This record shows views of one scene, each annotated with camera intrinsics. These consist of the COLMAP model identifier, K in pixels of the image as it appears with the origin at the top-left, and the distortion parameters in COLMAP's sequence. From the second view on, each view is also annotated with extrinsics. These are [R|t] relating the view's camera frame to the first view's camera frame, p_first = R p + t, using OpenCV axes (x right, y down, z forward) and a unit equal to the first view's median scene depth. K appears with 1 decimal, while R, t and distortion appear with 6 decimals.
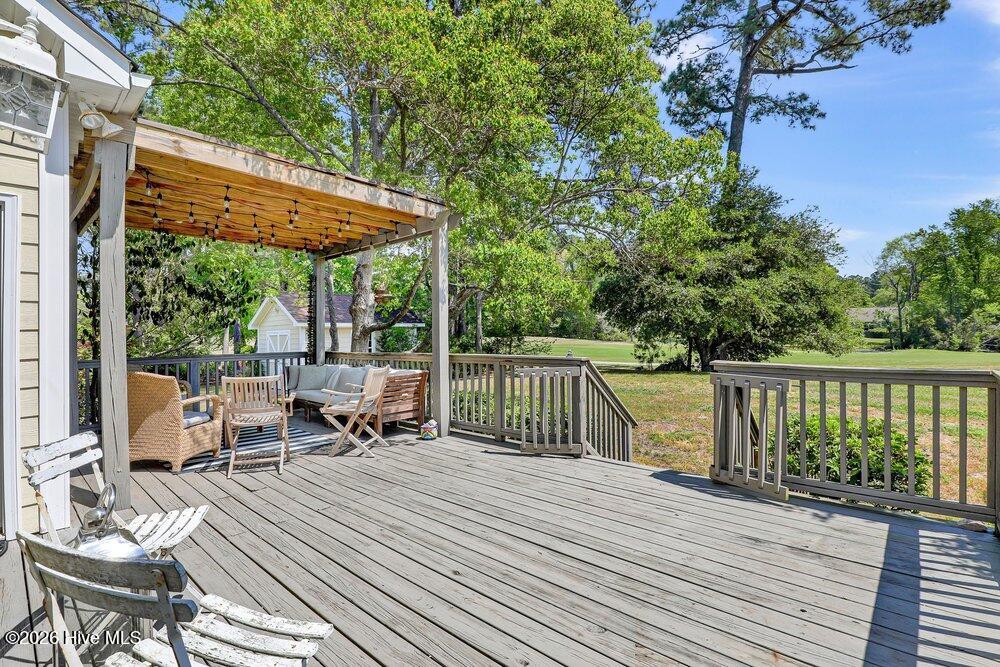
lens RADIAL K [[471.9, 0, 506.4], [0, 471.9, 332.1], [0, 0, 1]] dist [-0.023554, 0.000509]
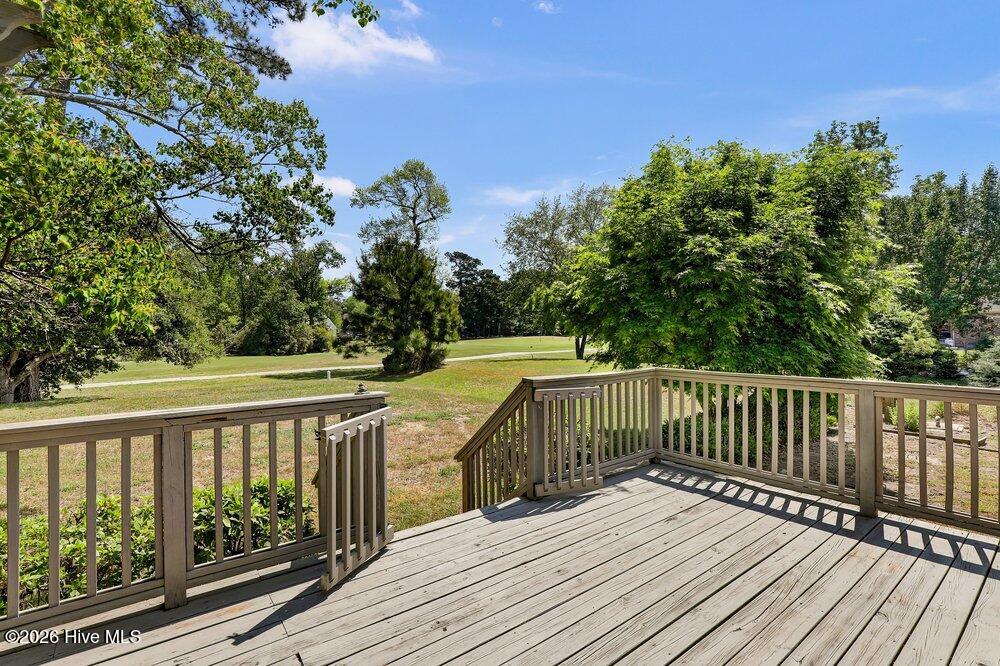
lens RADIAL K [[471.9, 0, 505.7], [0, 471.9, 331.1], [0, 0, 1]] dist [-0.023554, 0.000509]
pose [[0.170711, 0.011440, 0.985255, -0.762629], [0.005687, 0.999904, -0.012596, -0.038016], [-0.985305, 0.007754, 0.170630, 1.204265]]
